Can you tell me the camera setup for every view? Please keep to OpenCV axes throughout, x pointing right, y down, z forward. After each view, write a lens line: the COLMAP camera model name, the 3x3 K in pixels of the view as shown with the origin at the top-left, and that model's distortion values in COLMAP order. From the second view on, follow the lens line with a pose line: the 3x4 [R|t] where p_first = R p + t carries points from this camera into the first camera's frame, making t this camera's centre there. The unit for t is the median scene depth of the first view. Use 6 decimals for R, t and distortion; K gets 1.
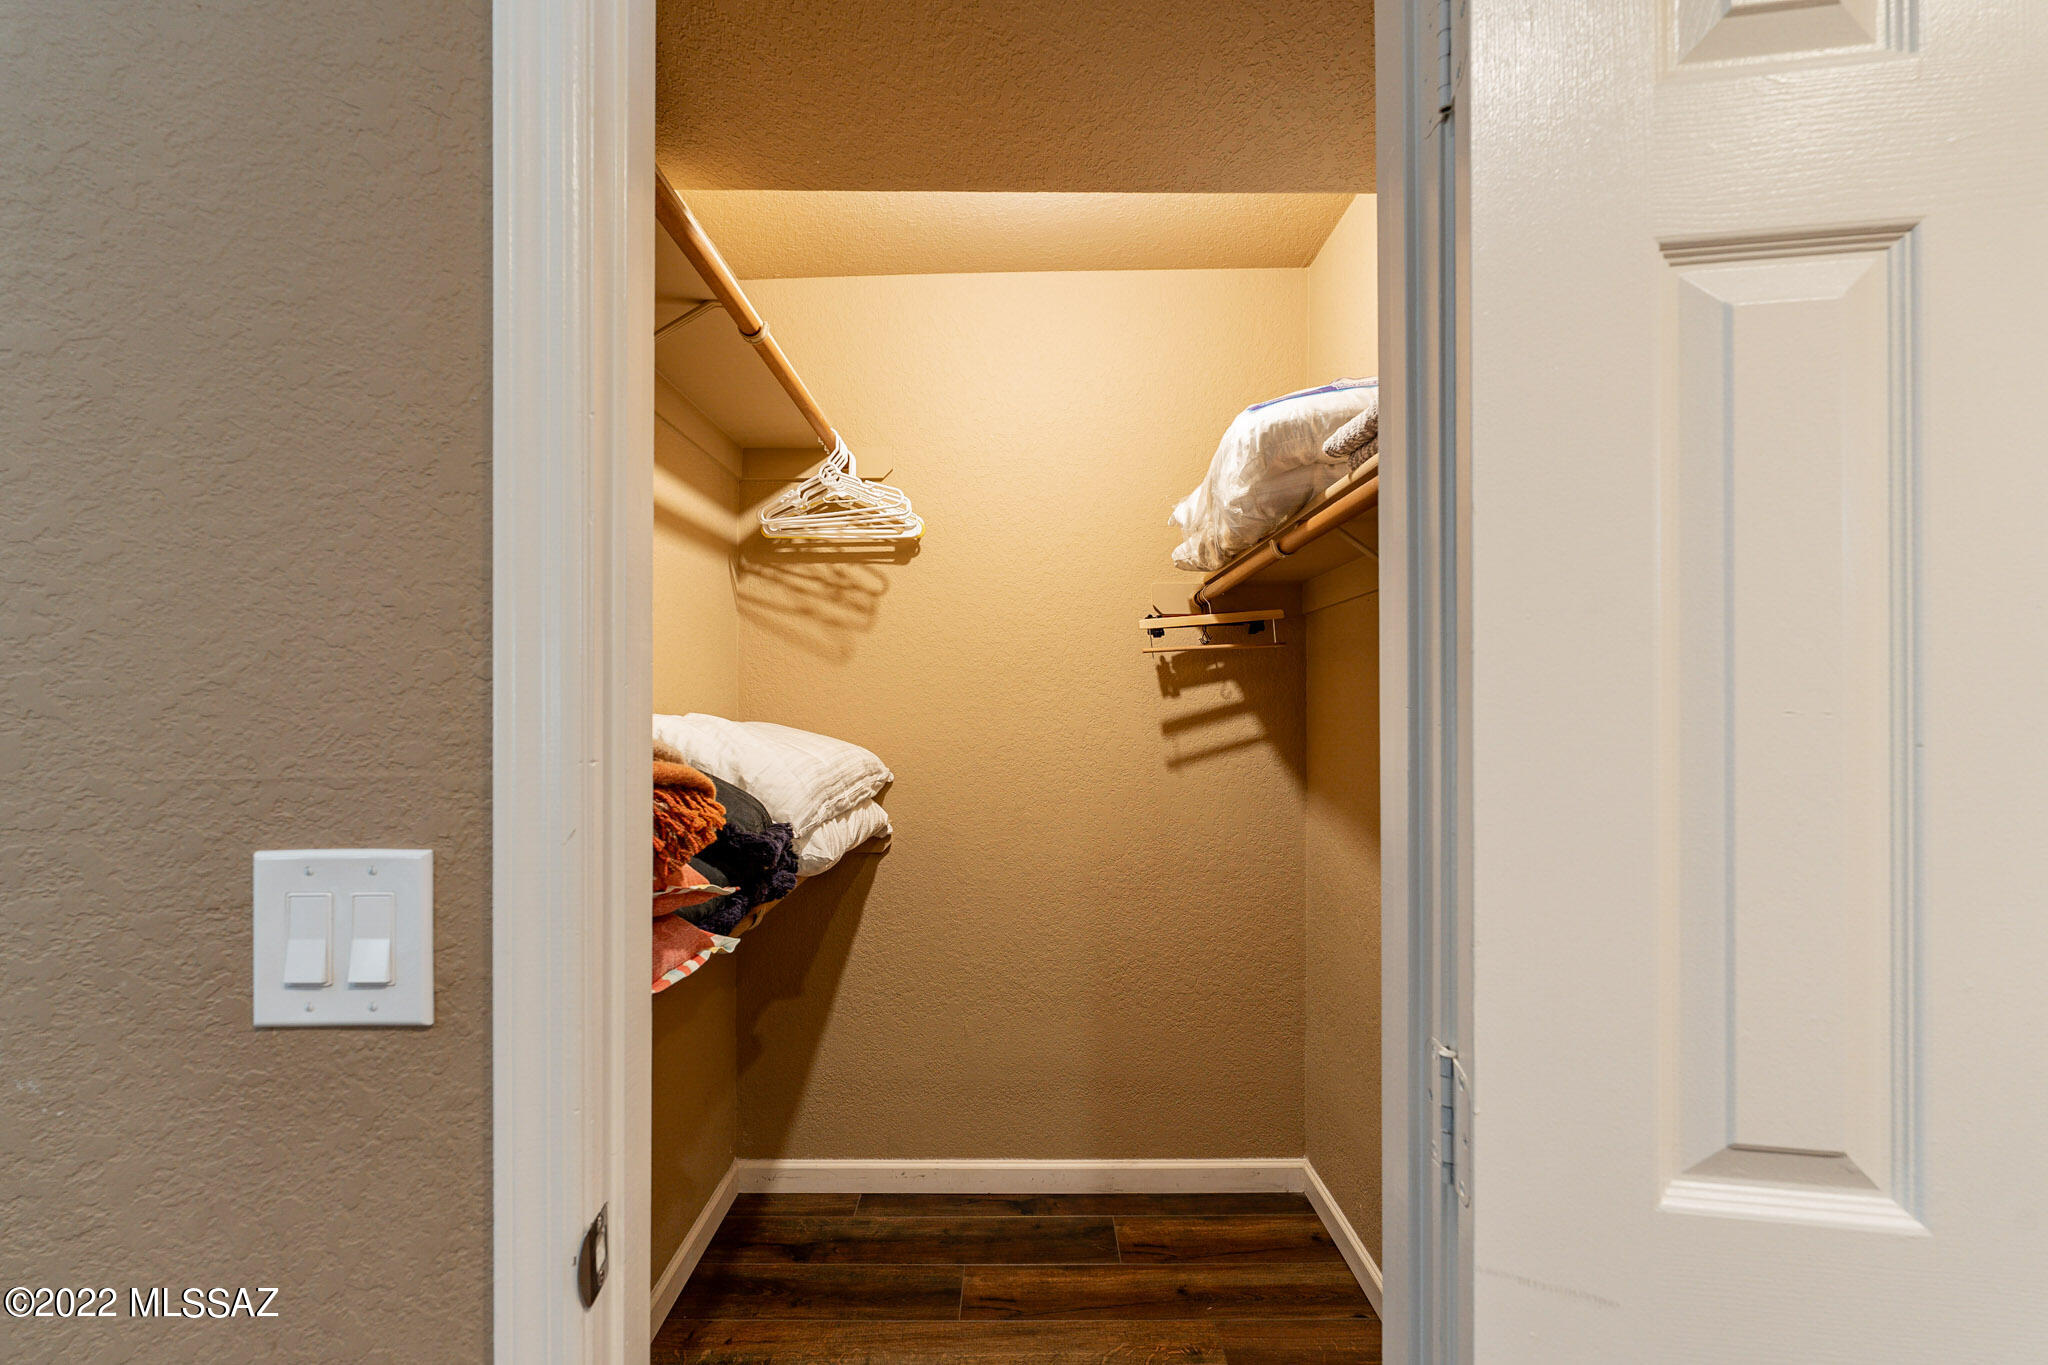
lens RADIAL K [[901.0, 0, 1024.3], [0, 901.0, 694.5], [0, 0, 1]] dist [-0.004591, 0.000522]
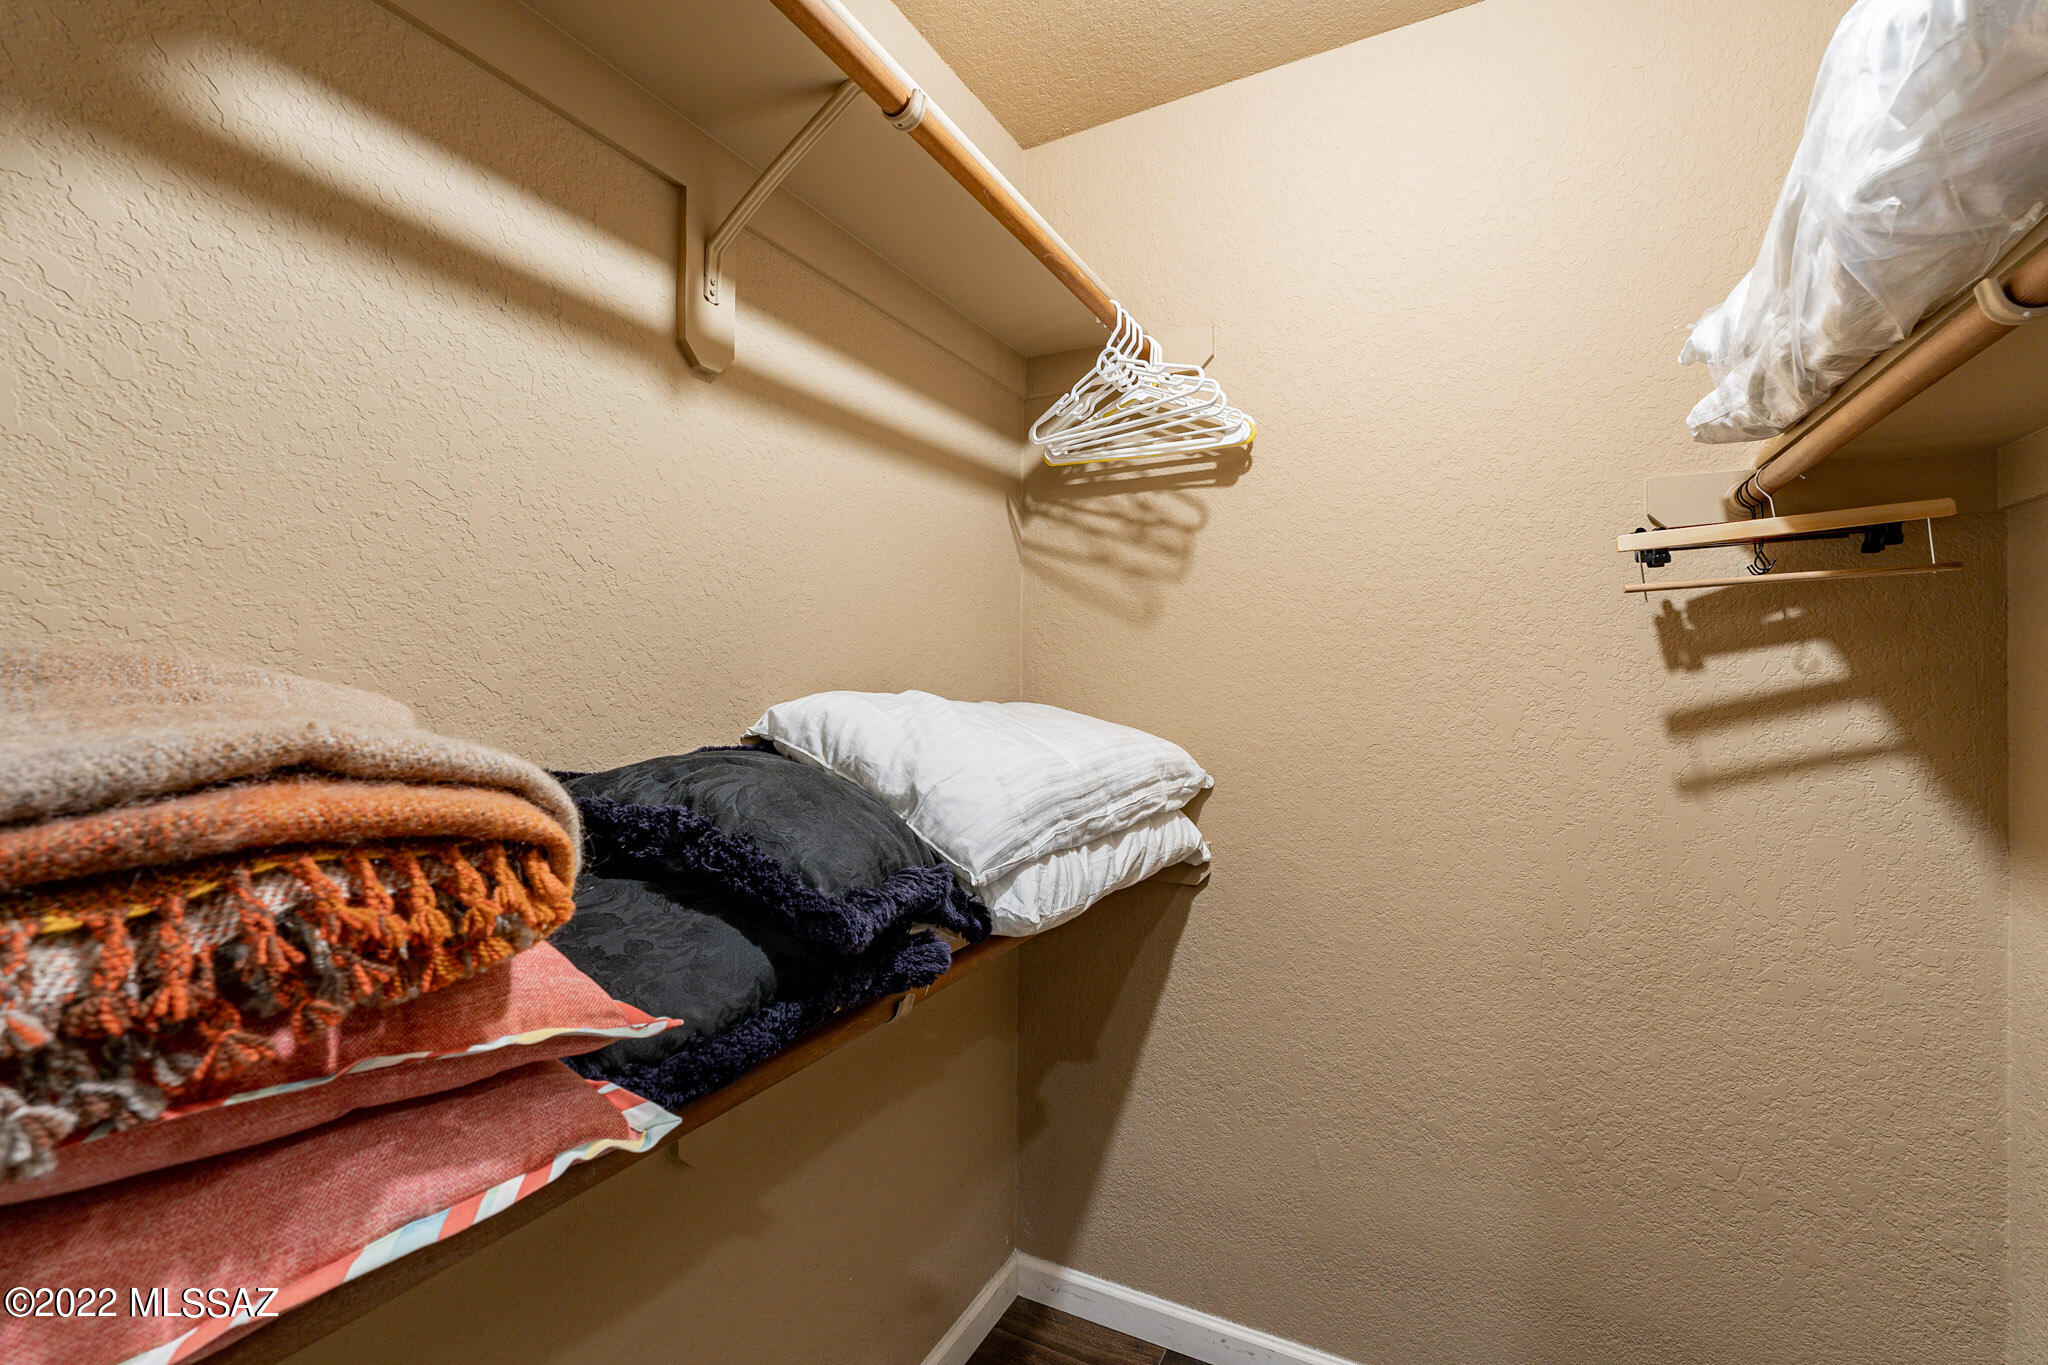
lens RADIAL K [[901.0, 0, 1022.8], [0, 901.0, 672.4], [0, 0, 1]] dist [-0.004591, 0.000522]
pose [[0.889491, 0.000339, -0.456953, 0.048747], [-0.000643, 1.000000, -0.000508, 0.004811], [0.456953, 0.000746, 0.889491, 0.295233]]
